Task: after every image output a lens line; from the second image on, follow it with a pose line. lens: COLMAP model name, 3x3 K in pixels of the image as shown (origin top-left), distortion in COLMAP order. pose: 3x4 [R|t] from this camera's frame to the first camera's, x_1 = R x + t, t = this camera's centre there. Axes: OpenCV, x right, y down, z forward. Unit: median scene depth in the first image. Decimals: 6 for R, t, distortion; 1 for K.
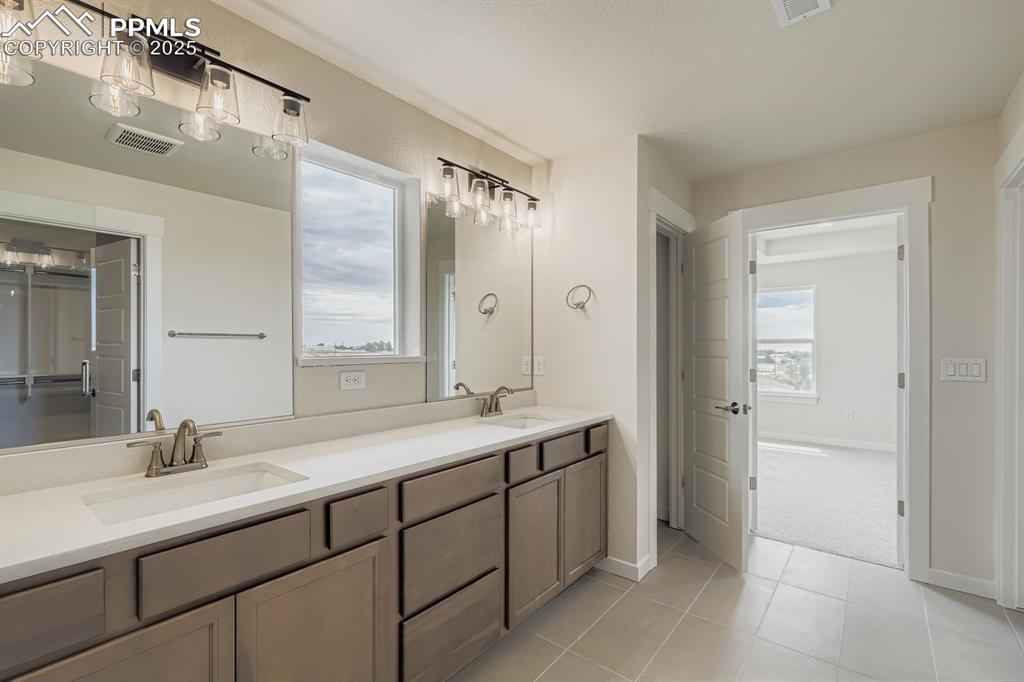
lens RADIAL K [[456.3, 0, 513.6], [0, 456.3, 340.2], [0, 0, 1]] dist [0.005309, 0.000840]
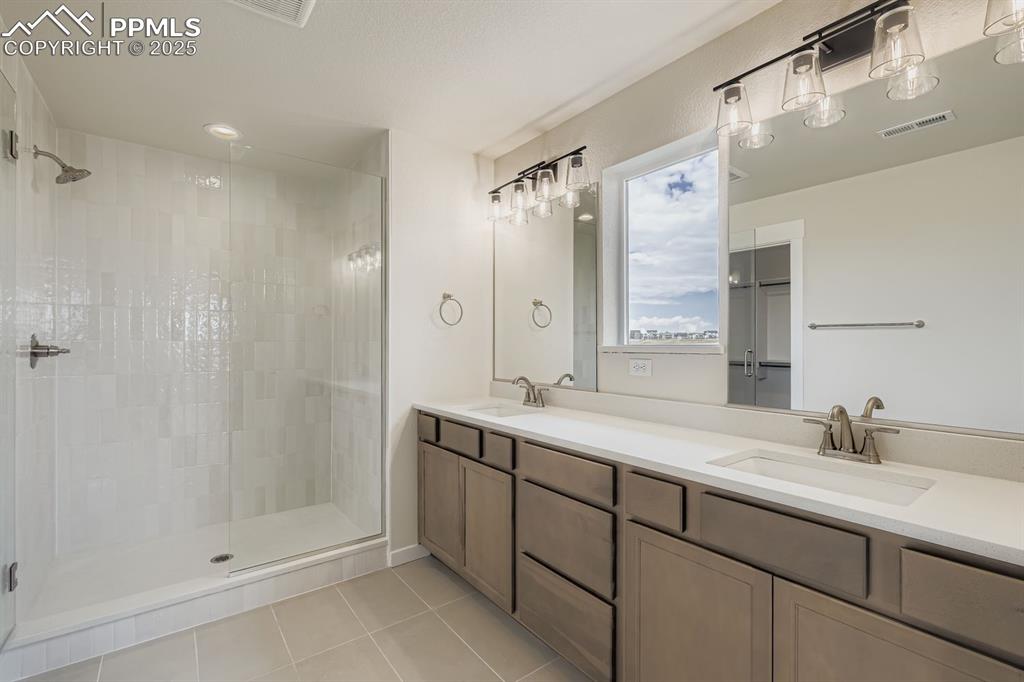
lens RADIAL K [[456.3, 0, 506.4], [0, 456.3, 341.8], [0, 0, 1]] dist [0.005309, 0.000840]
pose [[-0.250200, 0.013209, -0.968104, 0.449979], [0.024998, 0.999662, 0.007178, 0.006685], [0.967871, -0.022405, -0.250446, 0.564973]]
